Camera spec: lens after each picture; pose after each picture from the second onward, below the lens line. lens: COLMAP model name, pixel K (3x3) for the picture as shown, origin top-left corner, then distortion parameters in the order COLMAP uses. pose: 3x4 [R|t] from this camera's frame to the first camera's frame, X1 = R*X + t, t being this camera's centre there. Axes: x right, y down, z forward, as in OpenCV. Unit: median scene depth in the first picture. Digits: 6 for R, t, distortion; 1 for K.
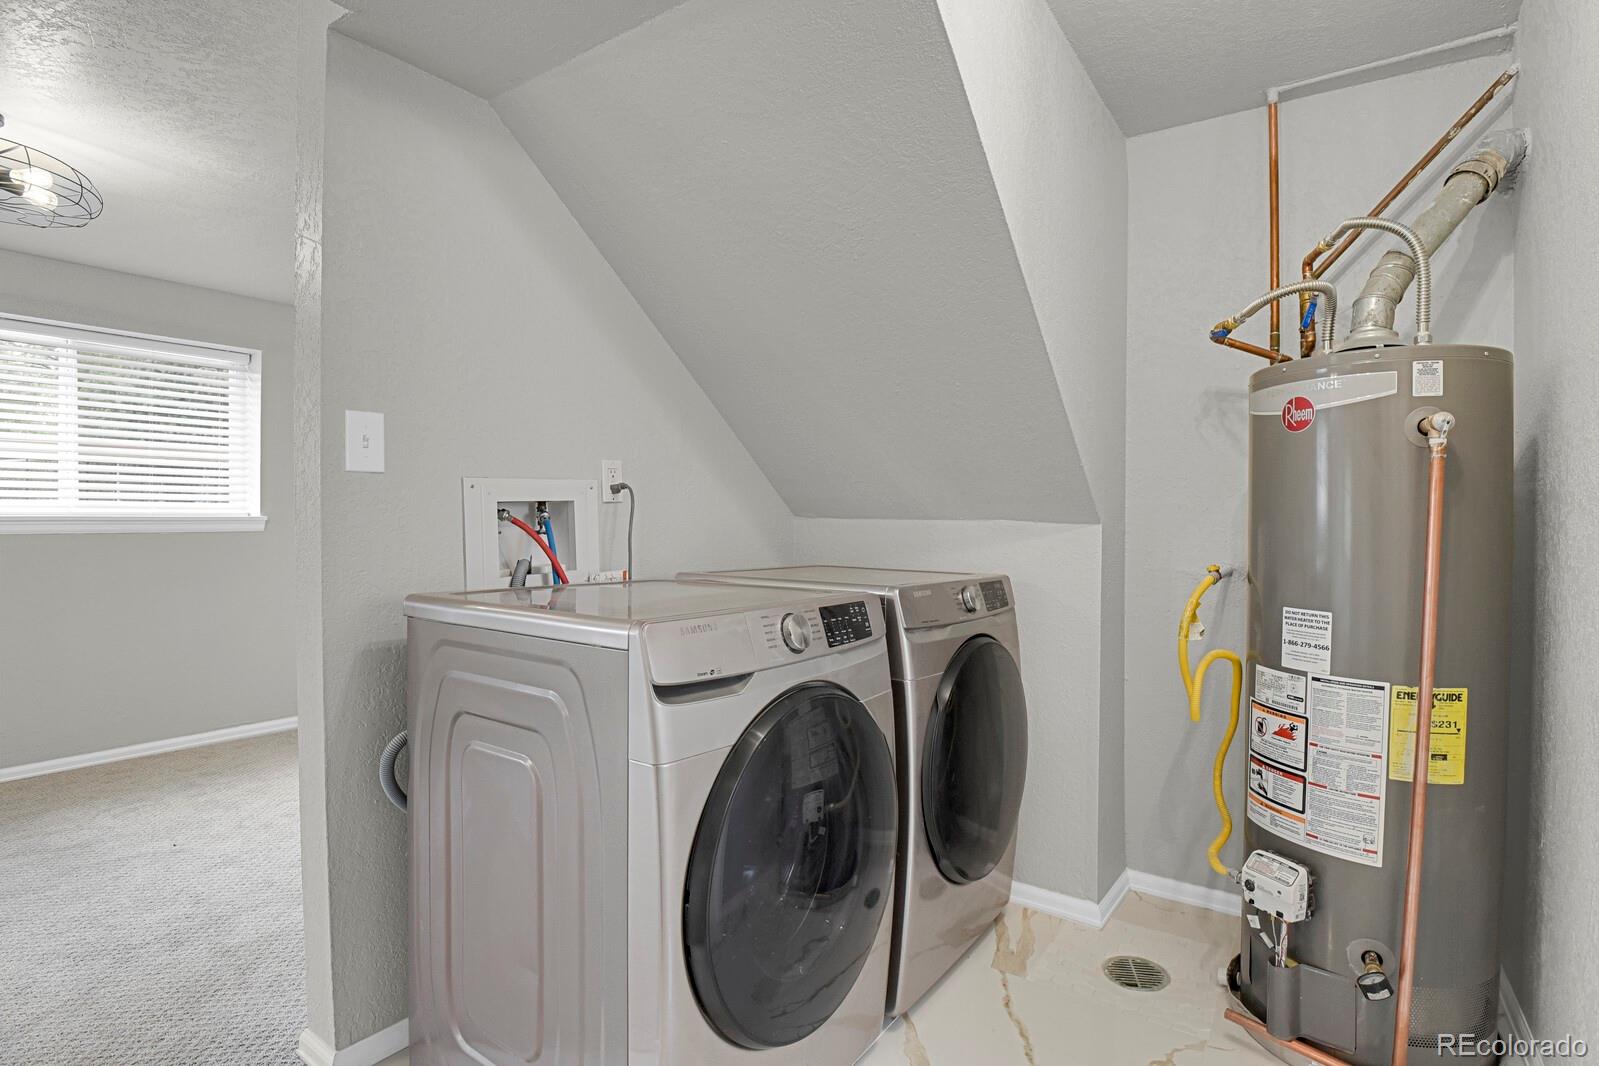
lens RADIAL K [[782.7, 0, 805.9], [0, 782.7, 530.6], [0, 0, 1]] dist [-0.026685, -0.001716]
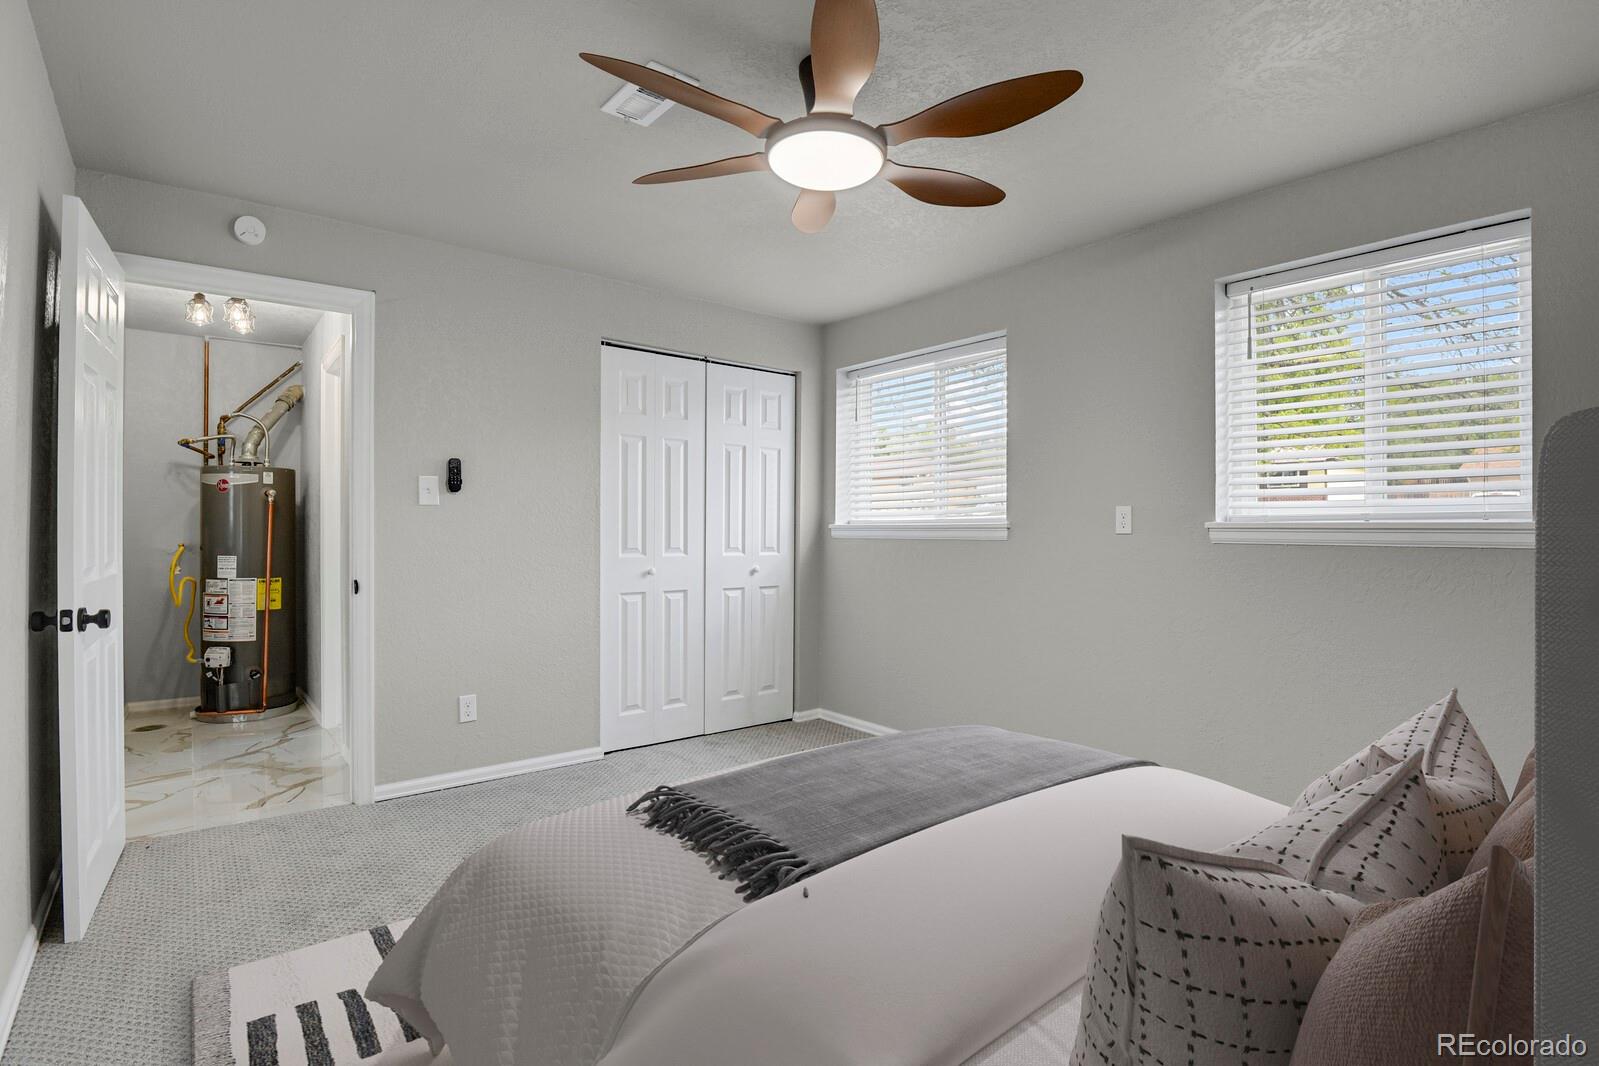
lens RADIAL K [[782.7, 0, 809.8], [0, 782.7, 540.8], [0, 0, 1]] dist [-0.026685, -0.001716]
pose [[0.285834, -0.009023, 0.958237, -1.390704], [0.003668, 0.999959, 0.008322, 0.032088], [-0.958272, 0.001136, 0.285856, -1.779570]]
